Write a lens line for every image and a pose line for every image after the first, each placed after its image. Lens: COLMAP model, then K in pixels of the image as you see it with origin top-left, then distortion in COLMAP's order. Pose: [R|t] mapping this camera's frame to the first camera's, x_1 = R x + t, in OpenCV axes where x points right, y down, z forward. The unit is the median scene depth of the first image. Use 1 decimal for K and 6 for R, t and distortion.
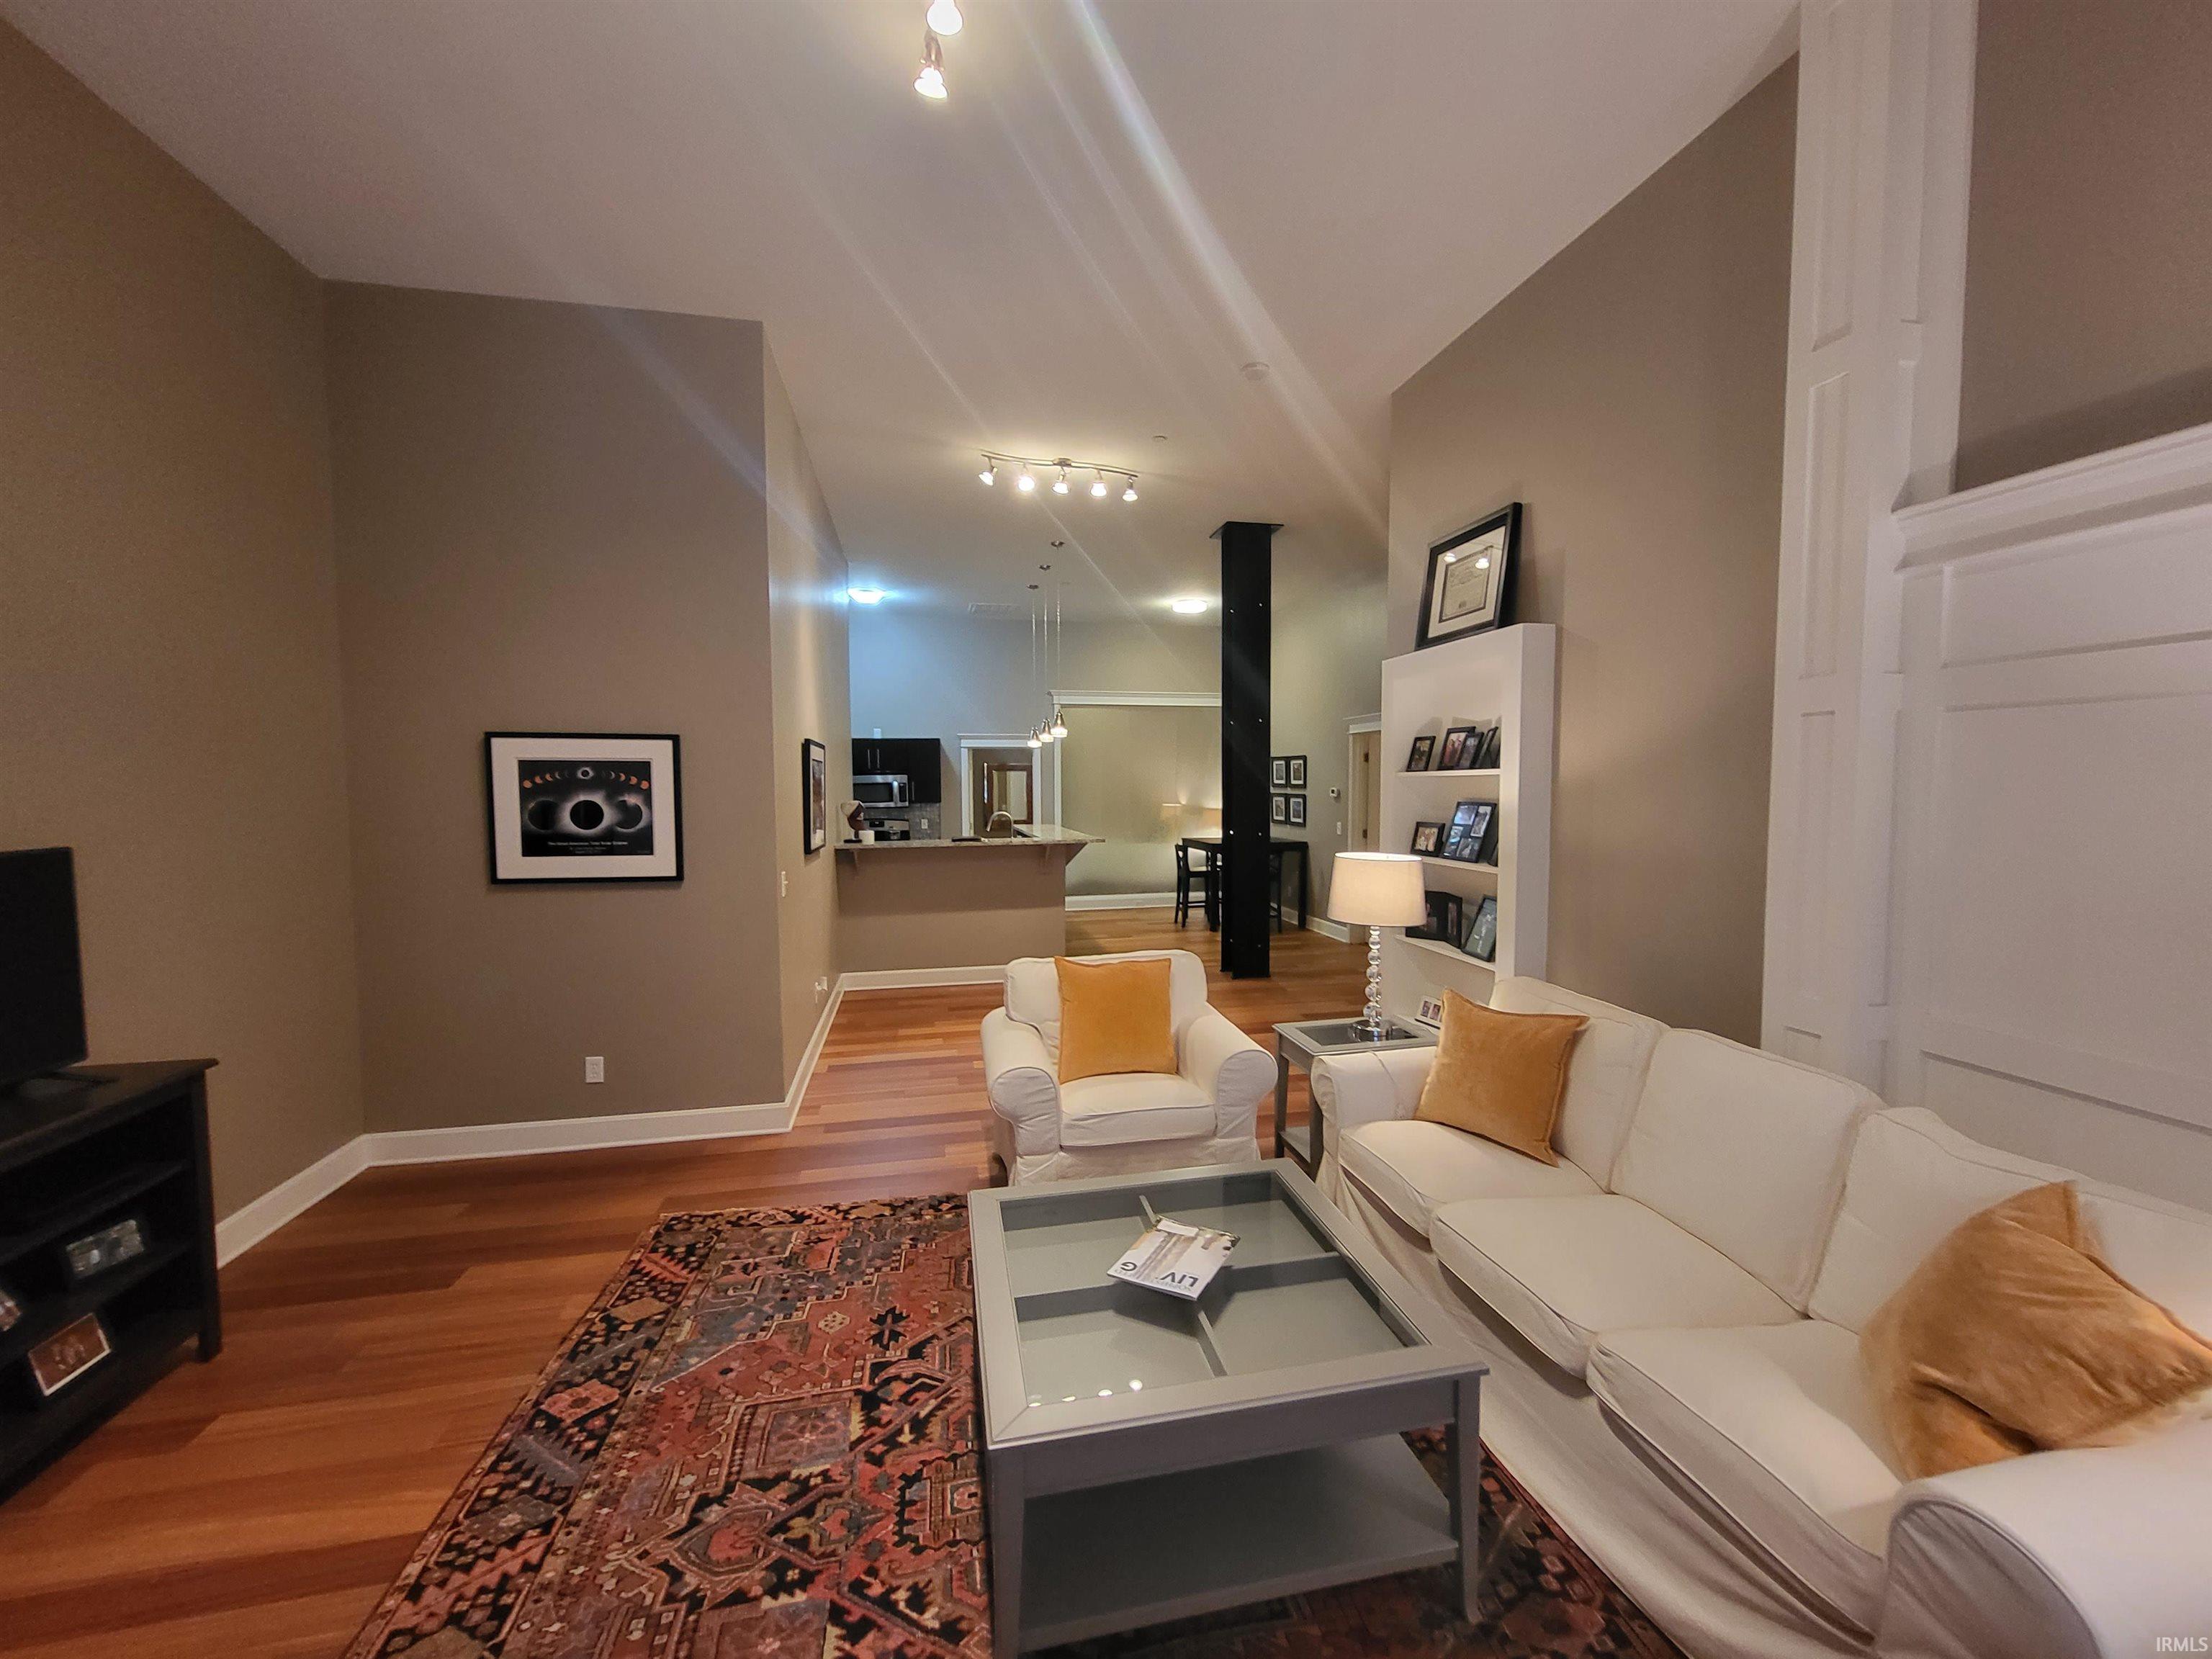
lens RADIAL K [[868.5, 0, 1106.0], [0, 868.5, 829.5], [0, 0, 1]] dist [0.027933, 0.000008]
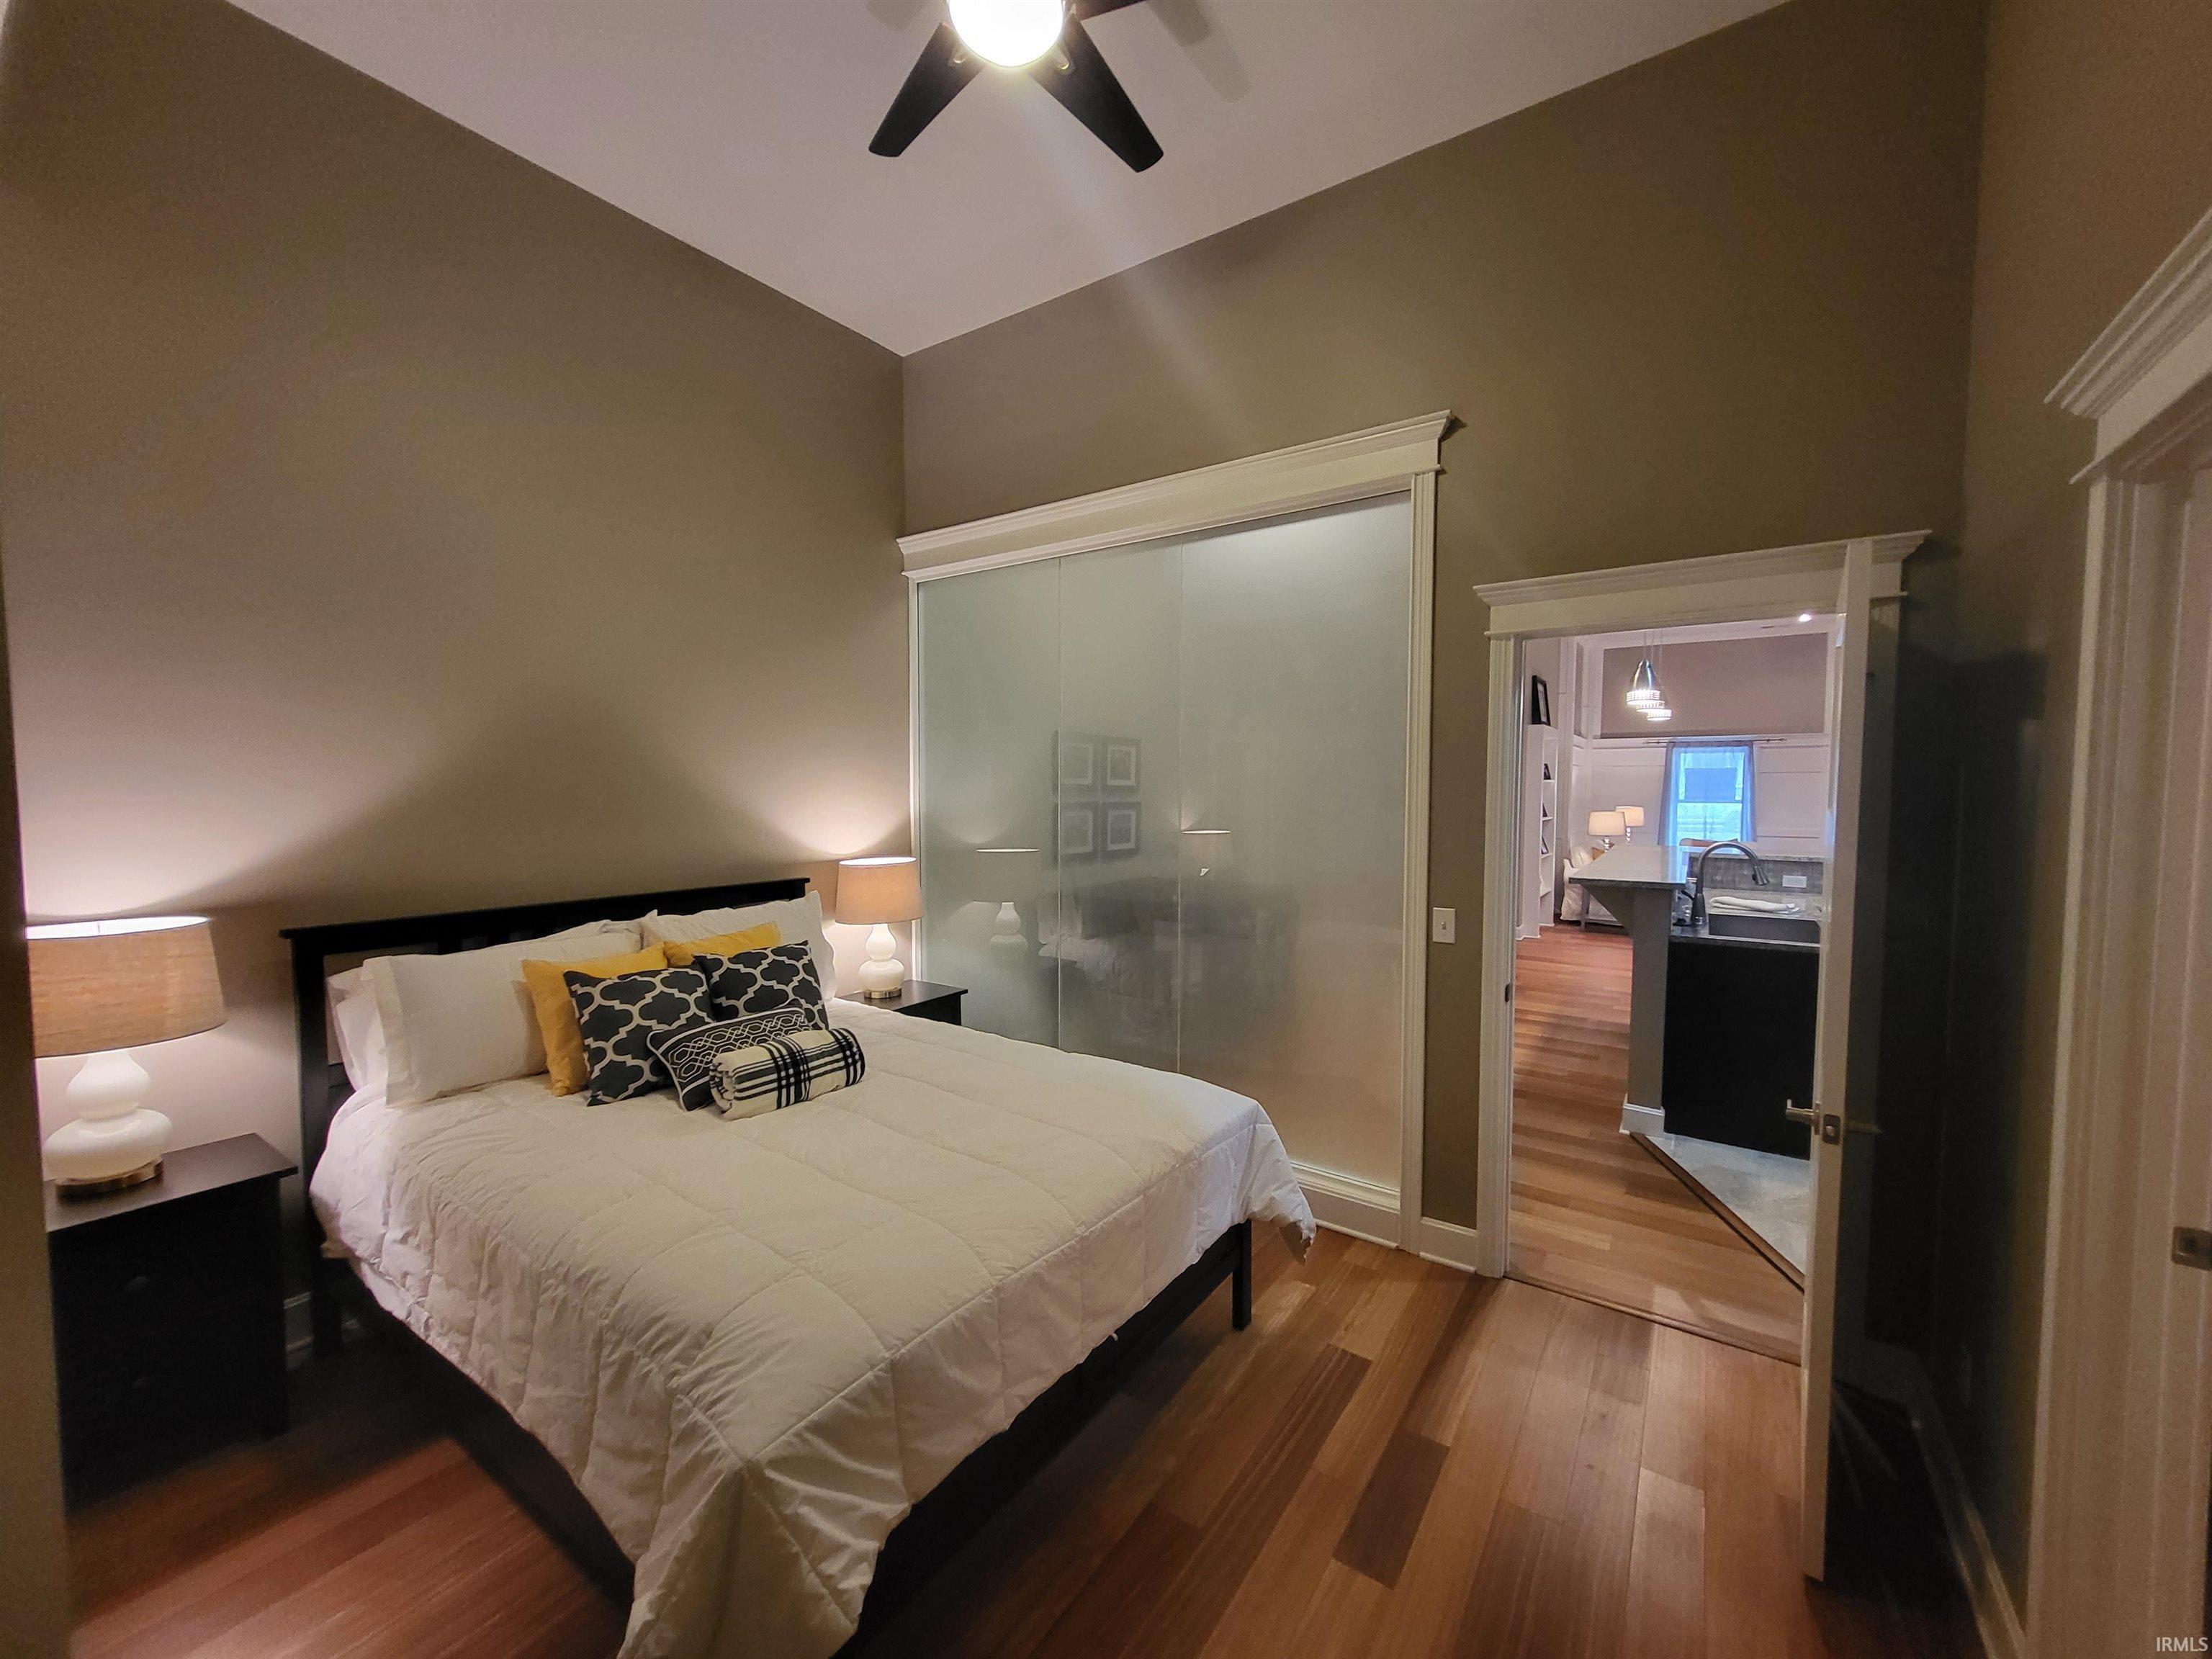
lens RADIAL K [[874.8, 0, 1116.9], [0, 874.8, 830.2], [0, 0, 1]] dist [0.002059, 0.000289]
pose [[-0.693934, -0.029867, 0.719419, -0.208798], [0.041131, 0.995864, 0.081017, -0.070086], [-0.718863, 0.085811, -0.689836, 1.406548]]
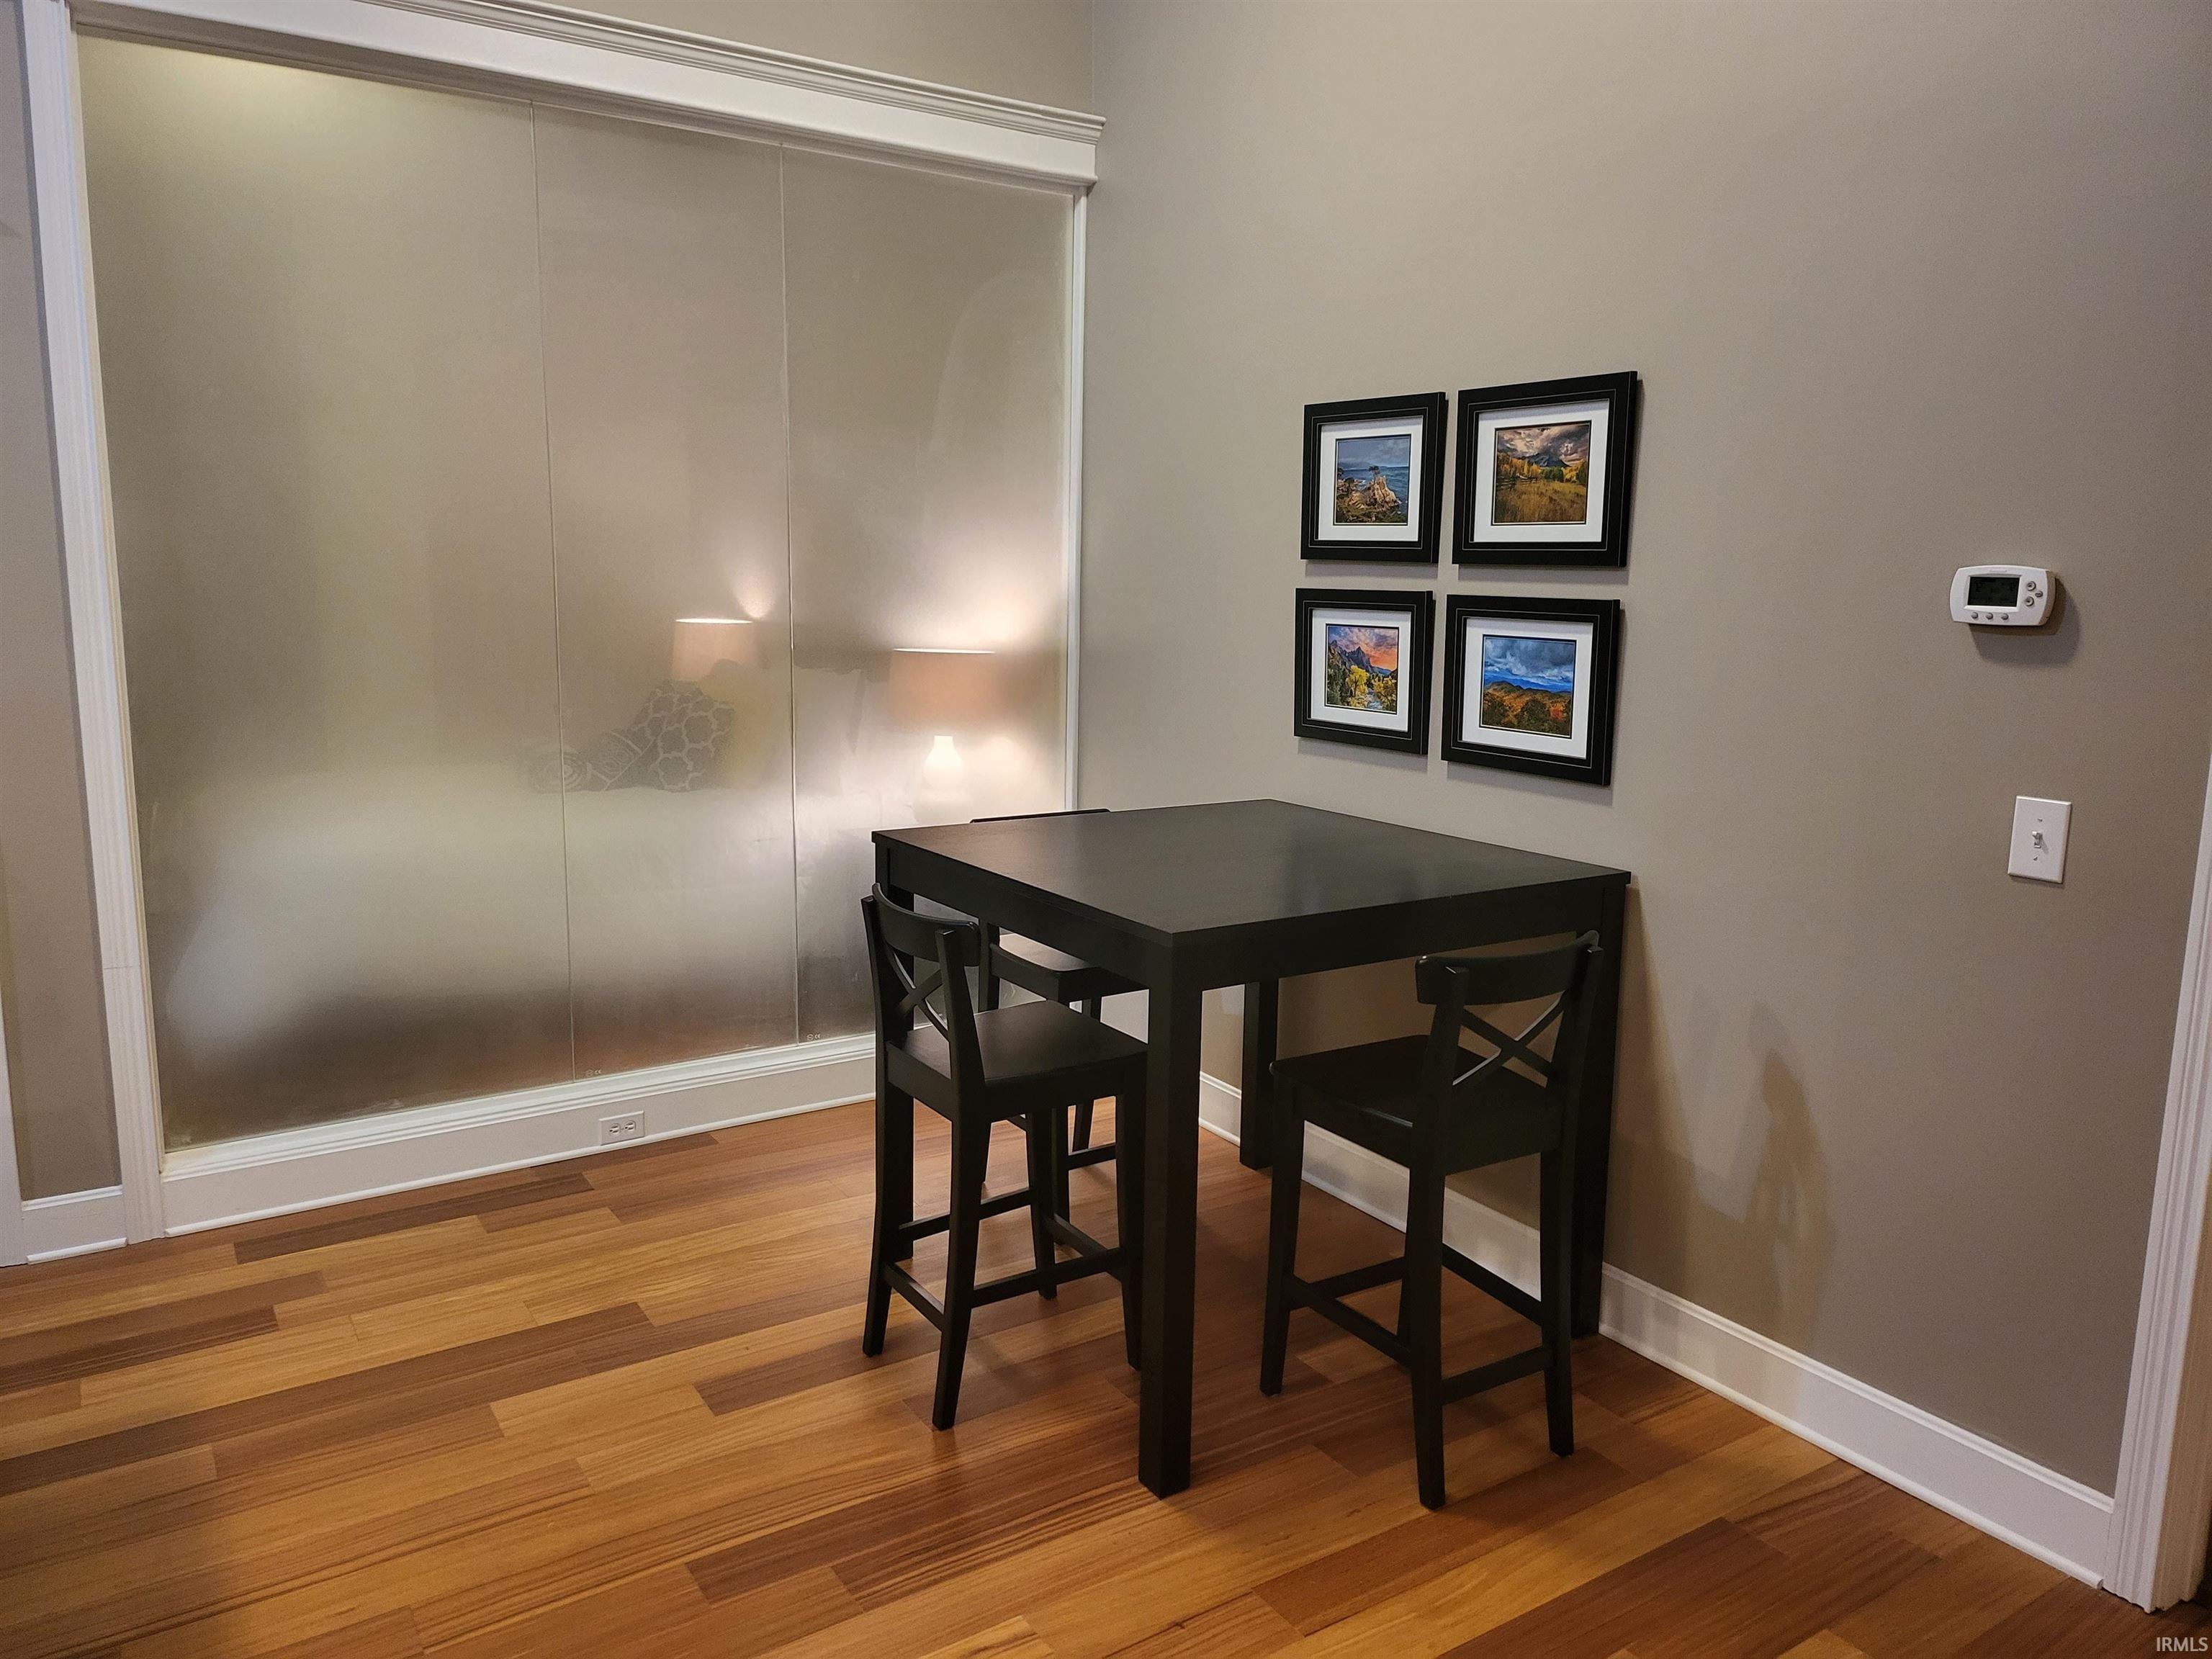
lens RADIAL K [[1559.0, 0, 1103.3], [0, 1559.0, 817.6], [0, 0, 1]] dist [0.035934, -0.006697]
pose [[0.930733, -0.037961, 0.363724, 0.015901], [-0.002966, 0.993782, 0.111307, -0.031127], [-0.365687, -0.104676, 0.924833, 0.720095]]
